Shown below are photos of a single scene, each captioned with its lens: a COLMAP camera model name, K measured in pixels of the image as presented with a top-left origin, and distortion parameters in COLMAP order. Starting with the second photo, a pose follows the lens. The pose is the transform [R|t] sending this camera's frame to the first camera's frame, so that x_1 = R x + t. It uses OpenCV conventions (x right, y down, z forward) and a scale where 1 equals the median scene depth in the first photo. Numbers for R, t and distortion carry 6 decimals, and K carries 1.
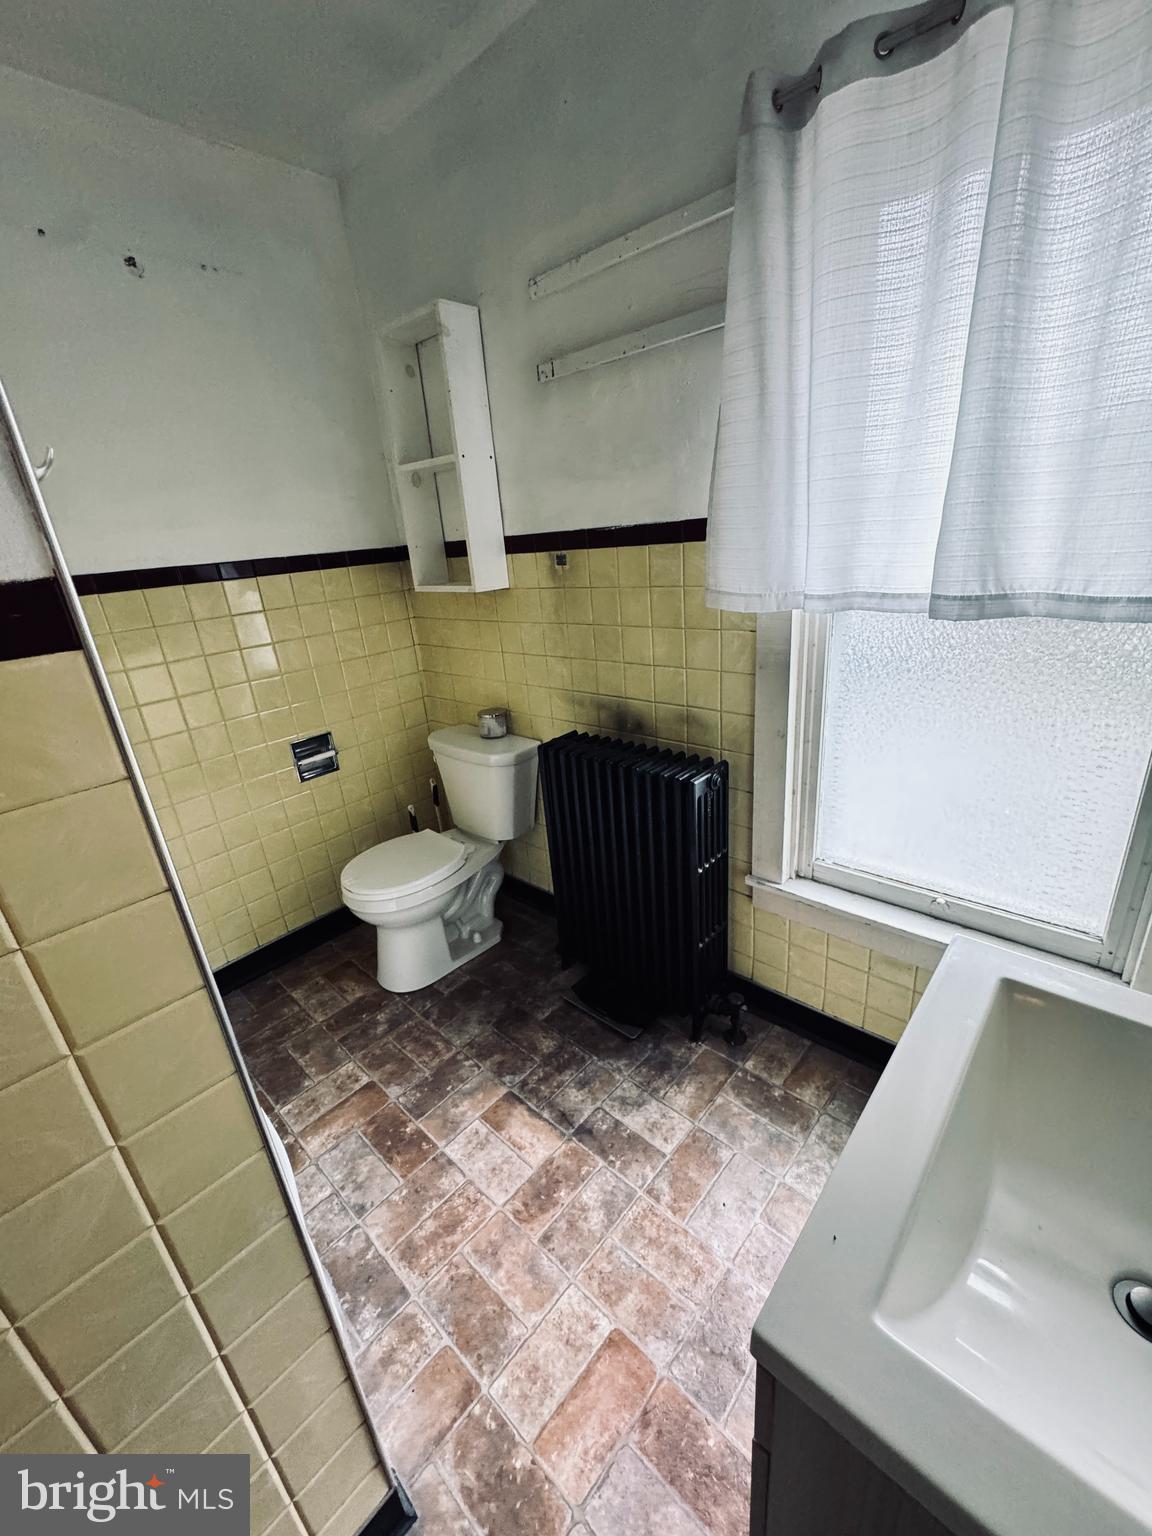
lens RADIAL K [[615.3, 0, 576.0], [0, 615.3, 768.0], [0, 0, 1]] dist [-0.001341, -0.000395]
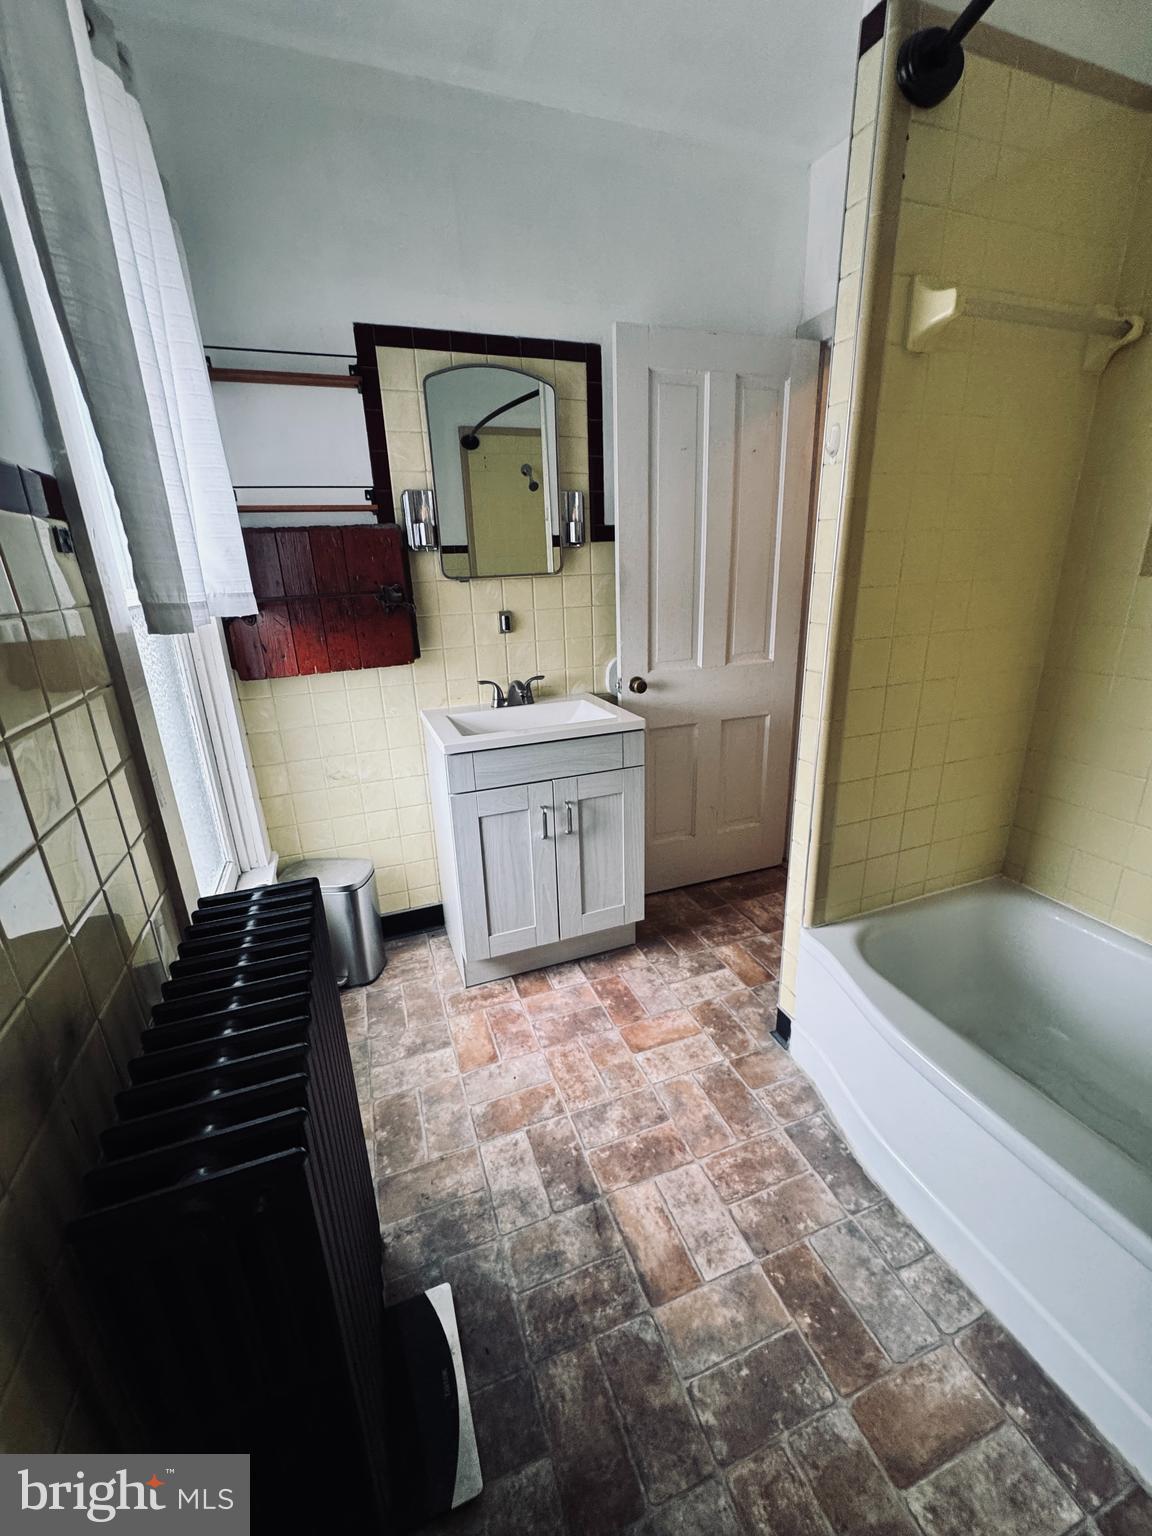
lens RADIAL K [[615.3, 0, 576.0], [0, 615.3, 768.0], [0, 0, 1]] dist [-0.001341, -0.000395]
pose [[-0.885081, -0.036988, 0.463966, -0.367173], [0.261307, 0.785424, 0.561096, -0.374540], [-0.385163, 0.617852, -0.685498, 1.285752]]
